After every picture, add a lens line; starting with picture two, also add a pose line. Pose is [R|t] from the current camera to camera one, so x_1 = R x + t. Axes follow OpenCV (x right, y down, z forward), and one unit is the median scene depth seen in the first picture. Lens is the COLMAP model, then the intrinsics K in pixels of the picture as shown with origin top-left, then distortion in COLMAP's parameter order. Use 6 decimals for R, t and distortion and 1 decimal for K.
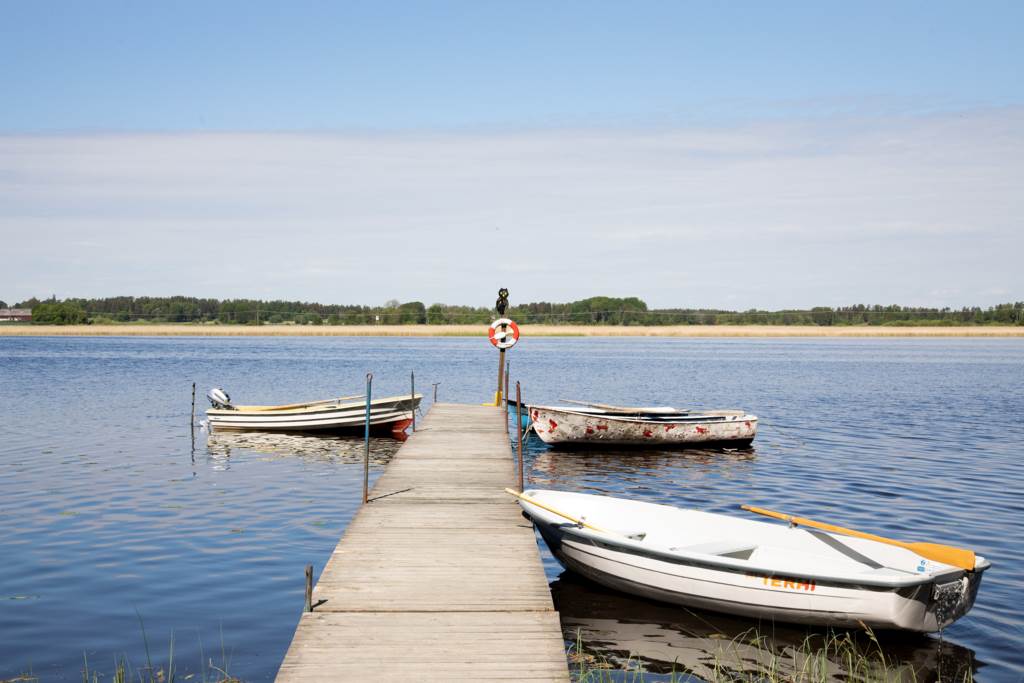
lens RADIAL K [[1493.4, 0, 495.1], [0, 1493.4, 337.6], [0, 0, 1]] dist [0.218101, 0.064933]
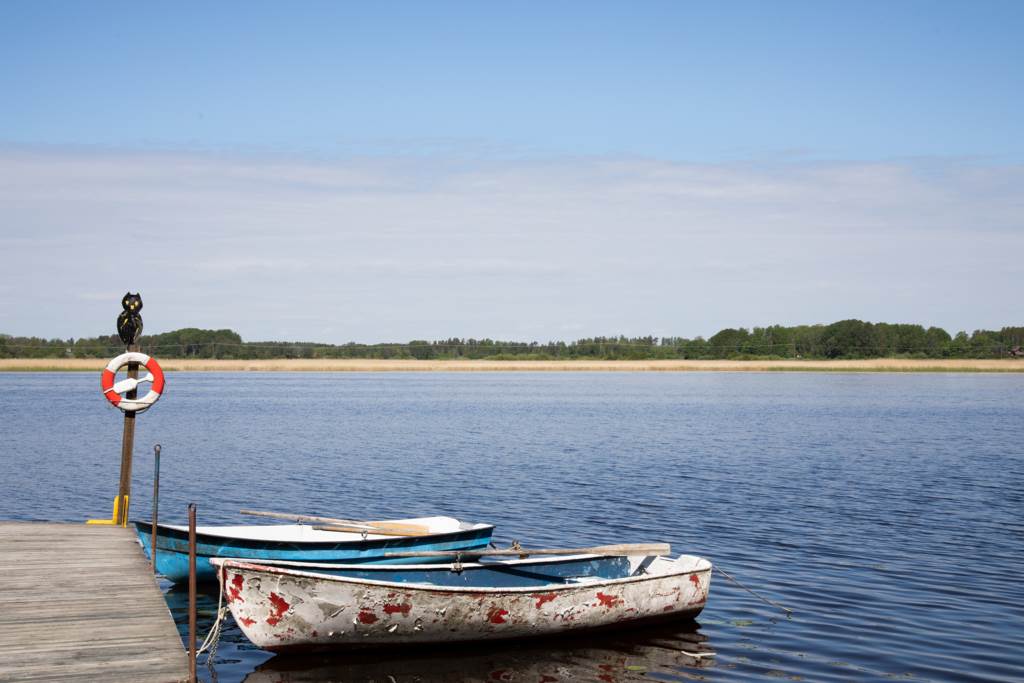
lens RADIAL K [[1493.4, 0, 495.1], [0, 1493.4, 337.6], [0, 0, 1]] dist [0.218101, 0.064933]
pose [[0.962778, 0.004926, 0.270248, -0.001412], [0.001046, 0.999759, -0.021951, -0.000603], [-0.270291, 0.021416, 0.962541, 0.044611]]
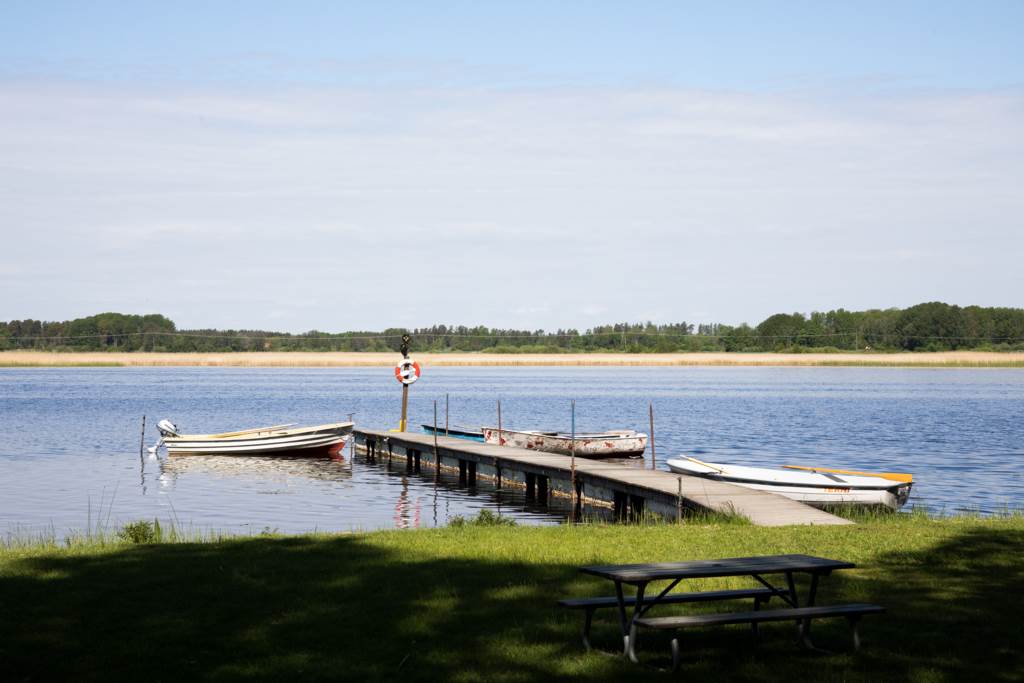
lens RADIAL K [[2031.2, 0, 512.0], [0, 2031.2, 341.5], [0, 0, 1]] dist [0.395924, 0.069209]
pose [[0.958542, 0.001901, 0.284944, -0.036465], [0.001491, 0.999931, -0.011687, -0.000734], [-0.284946, 0.011627, 0.958473, -0.057236]]
